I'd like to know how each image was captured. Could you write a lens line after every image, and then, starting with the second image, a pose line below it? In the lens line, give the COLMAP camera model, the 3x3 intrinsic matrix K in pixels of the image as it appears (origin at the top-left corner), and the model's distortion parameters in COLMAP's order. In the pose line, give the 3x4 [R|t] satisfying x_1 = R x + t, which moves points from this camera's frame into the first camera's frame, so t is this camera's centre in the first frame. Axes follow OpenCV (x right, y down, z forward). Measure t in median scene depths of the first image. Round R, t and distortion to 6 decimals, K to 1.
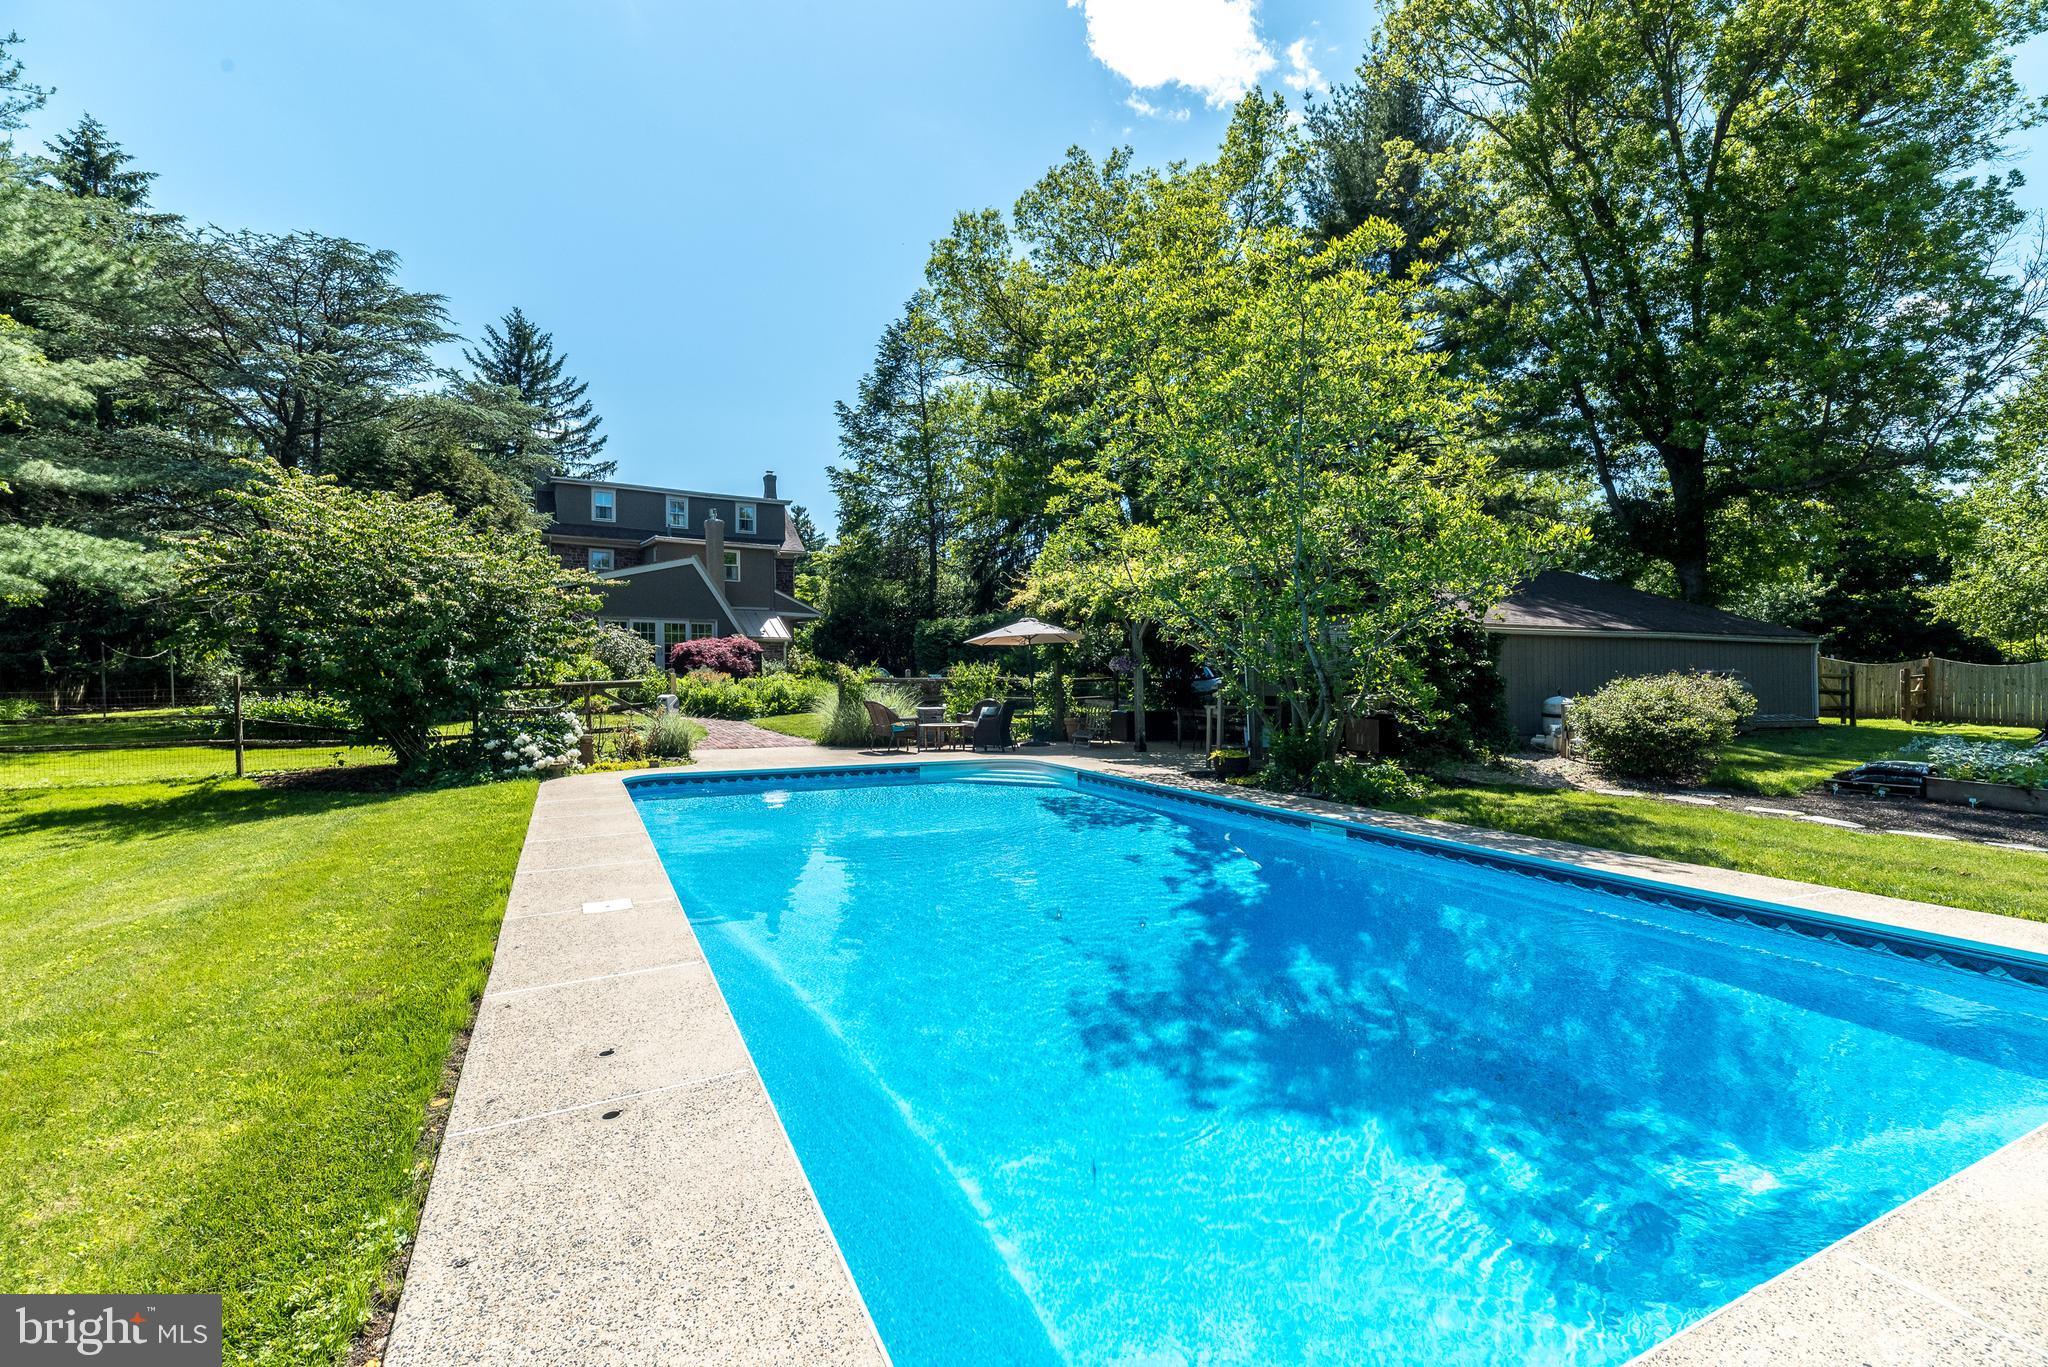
lens RADIAL K [[931.1, 0, 1027.0], [0, 931.1, 651.4], [0, 0, 1]] dist [-0.000027, 0.000764]
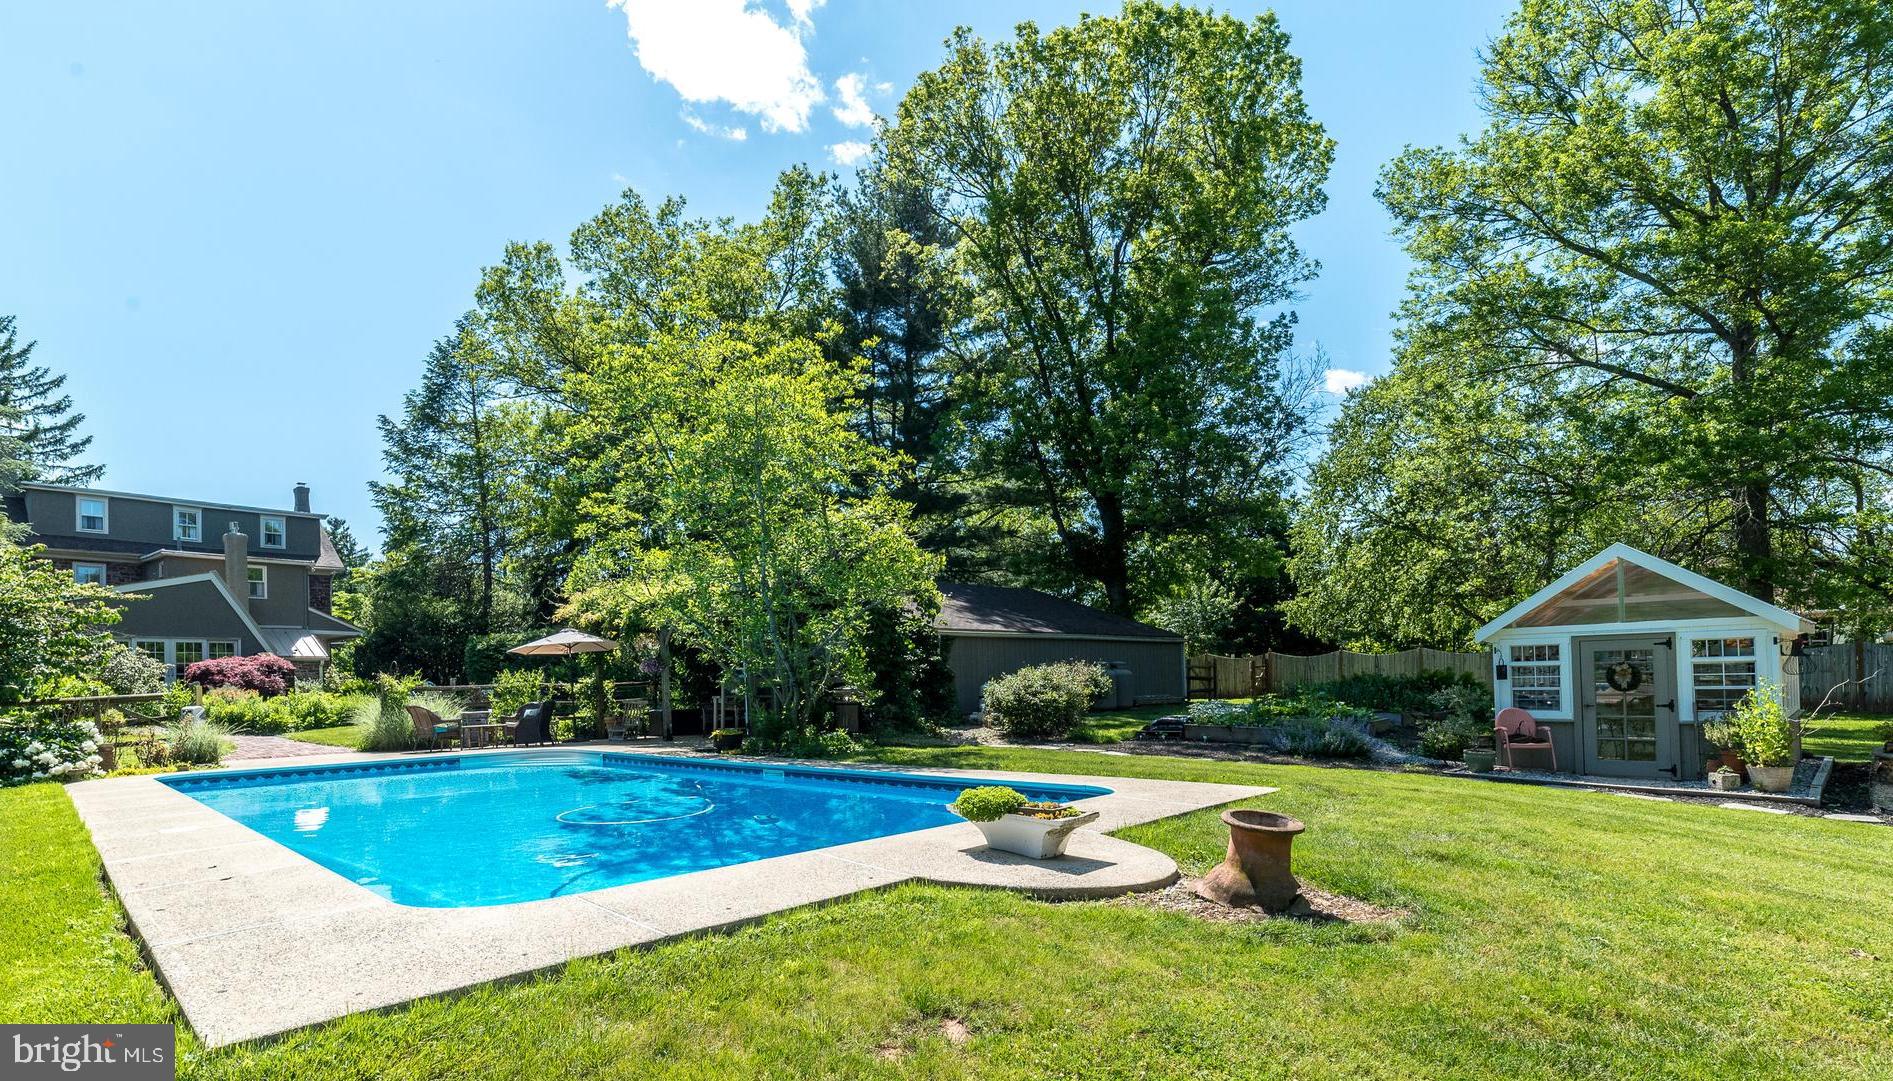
lens RADIAL K [[924.7, 0, 884.7], [0, 924.7, 636.1], [0, 0, 1]] dist [0.003405, 0.000613]
pose [[0.956800, -0.012803, 0.290466, 0.030360], [0.023331, 0.999189, -0.032812, 0.013246], [-0.289811, 0.038172, 0.956322, -0.128595]]
